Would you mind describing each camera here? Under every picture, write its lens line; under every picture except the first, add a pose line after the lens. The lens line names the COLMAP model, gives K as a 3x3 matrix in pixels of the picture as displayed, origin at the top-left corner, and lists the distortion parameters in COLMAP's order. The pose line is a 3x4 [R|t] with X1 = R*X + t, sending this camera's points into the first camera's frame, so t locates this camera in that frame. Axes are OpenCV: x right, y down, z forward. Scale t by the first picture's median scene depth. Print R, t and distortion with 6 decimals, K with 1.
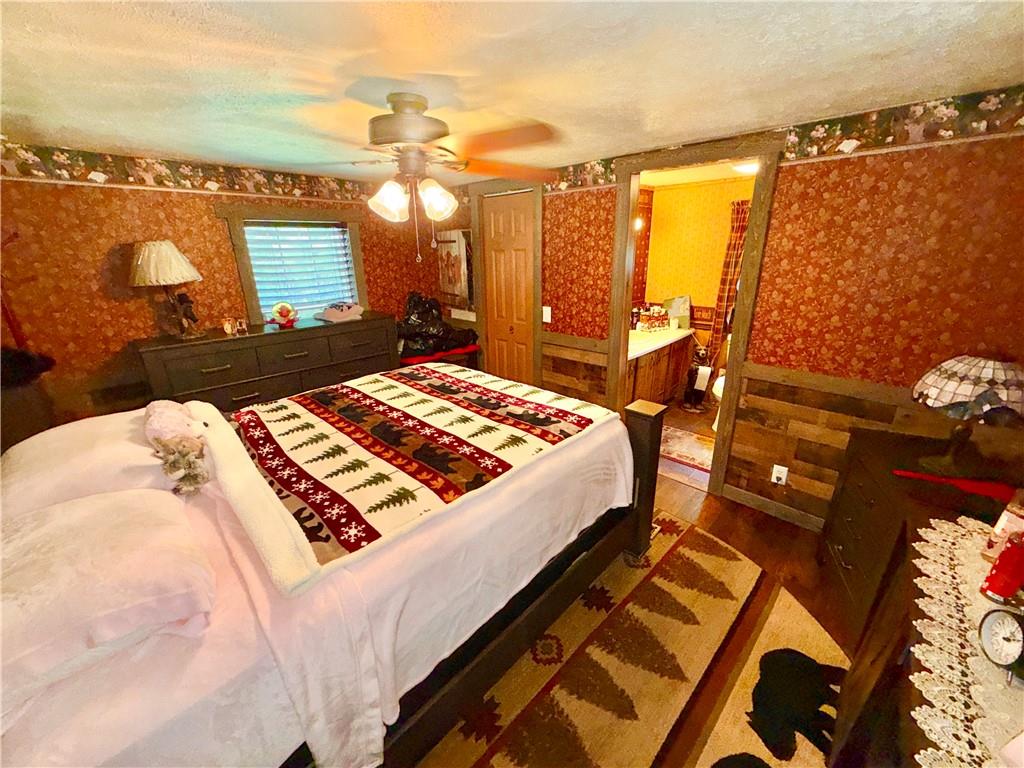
lens RADIAL K [[406.6, 0, 512.0], [0, 406.6, 384.0], [0, 0, 1]] dist [0.000715, 0.000048]
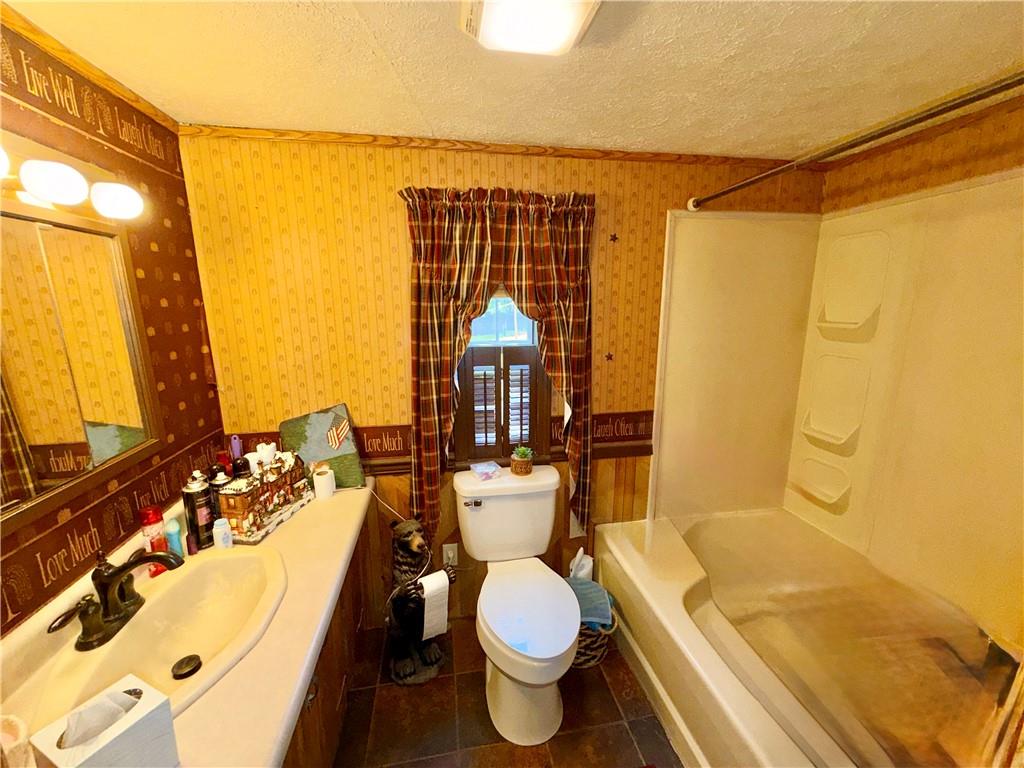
lens RADIAL K [[406.6, 0, 512.0], [0, 406.6, 384.0], [0, 0, 1]] dist [0.000715, 0.000048]
pose [[0.590331, -0.152765, 0.792573, 0.210627], [0.250981, 0.967992, -0.000362, -0.195419], [-0.767149, 0.199134, 0.609777, 0.608544]]
